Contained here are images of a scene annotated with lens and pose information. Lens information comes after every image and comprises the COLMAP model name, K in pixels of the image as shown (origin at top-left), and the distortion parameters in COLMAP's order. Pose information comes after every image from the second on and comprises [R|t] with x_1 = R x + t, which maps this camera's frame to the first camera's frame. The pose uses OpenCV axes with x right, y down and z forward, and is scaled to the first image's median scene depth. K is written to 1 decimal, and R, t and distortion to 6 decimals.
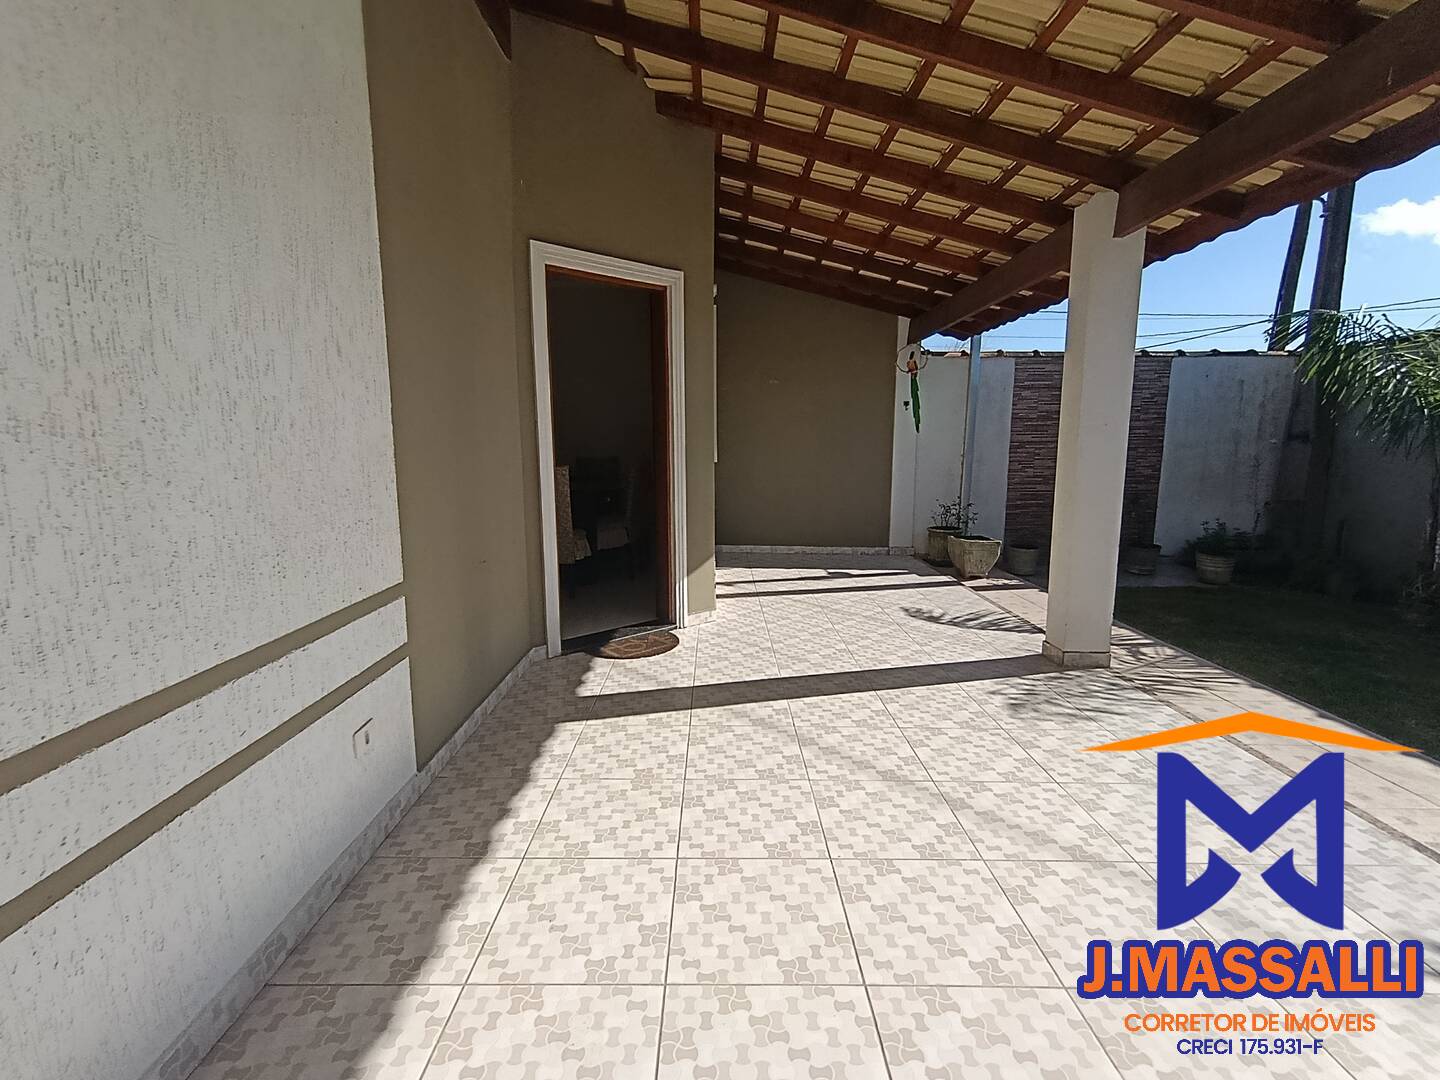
lens RADIAL K [[655.8, 0, 720.7], [0, 655.8, 535.0], [0, 0, 1]] dist [0.007755, 0.000602]
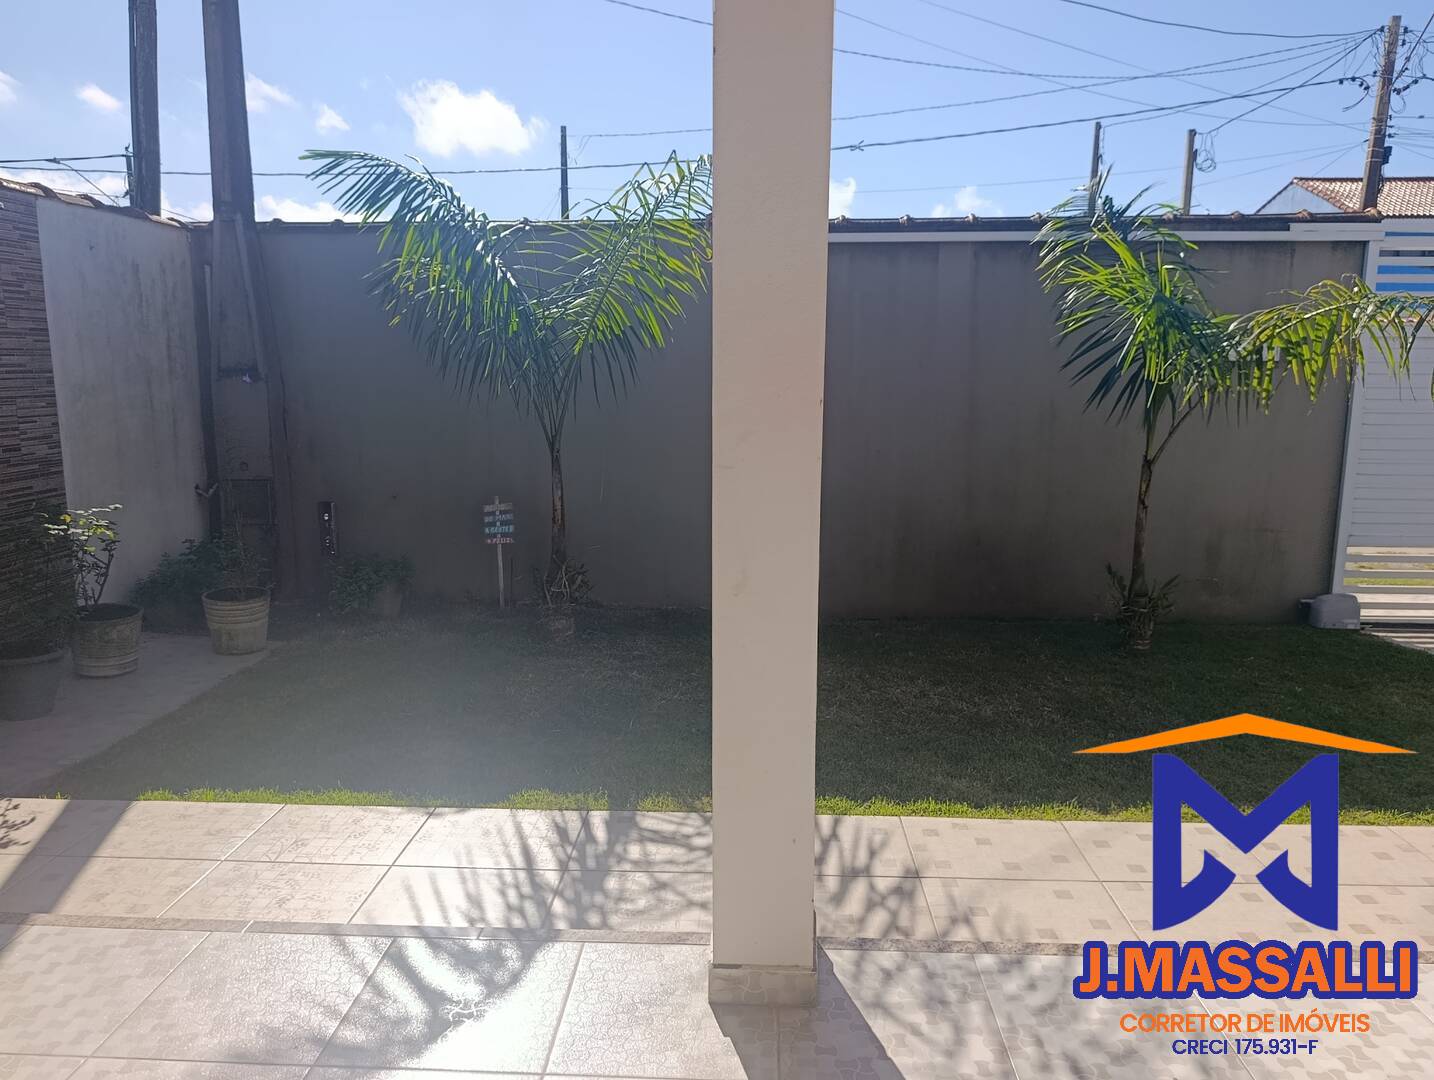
lens RADIAL K [[1011.3, 0, 714.5], [0, 1011.3, 521.9], [0, 0, 1]] dist [0.070326, 0.000894]
pose [[0.044984, -0.156892, 0.986591, -0.043604], [0.138277, 0.979062, 0.149390, -0.092159], [-0.989372, 0.129702, 0.065737, 0.511928]]
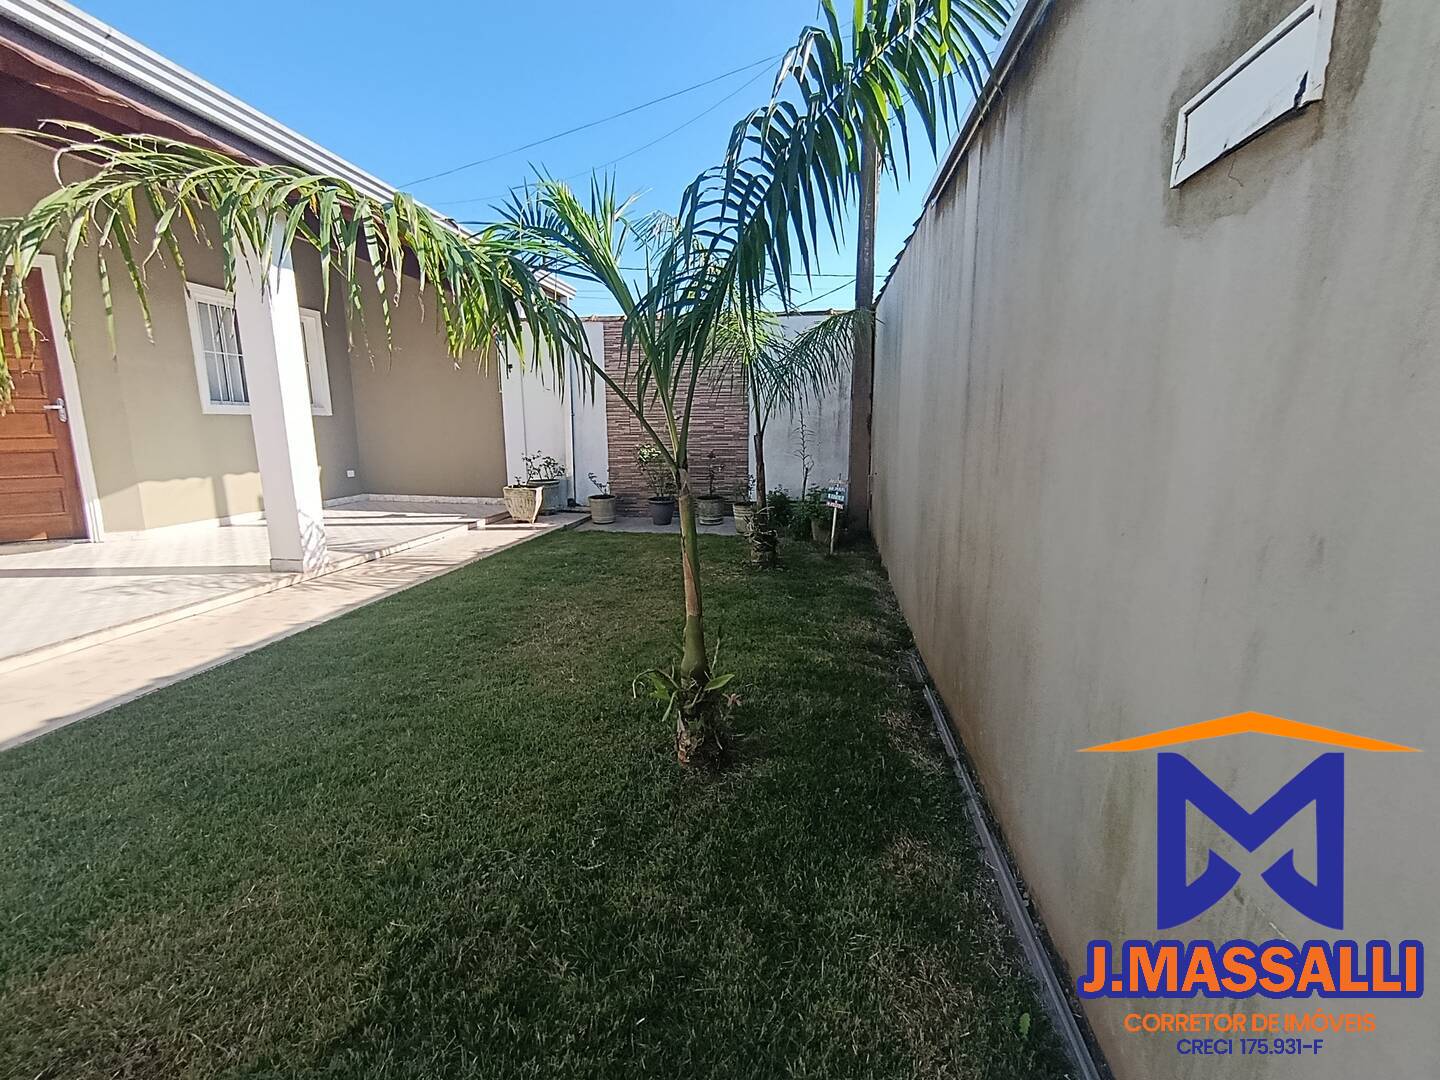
lens RADIAL K [[655.8, 0, 720.7], [0, 655.8, 535.0], [0, 0, 1]] dist [0.007755, 0.000602]
pose [[0.991038, 0.018599, -0.132276, 0.779090], [-0.014372, 0.999357, 0.032842, 0.041146], [0.132802, -0.030646, 0.990669, -0.058416]]
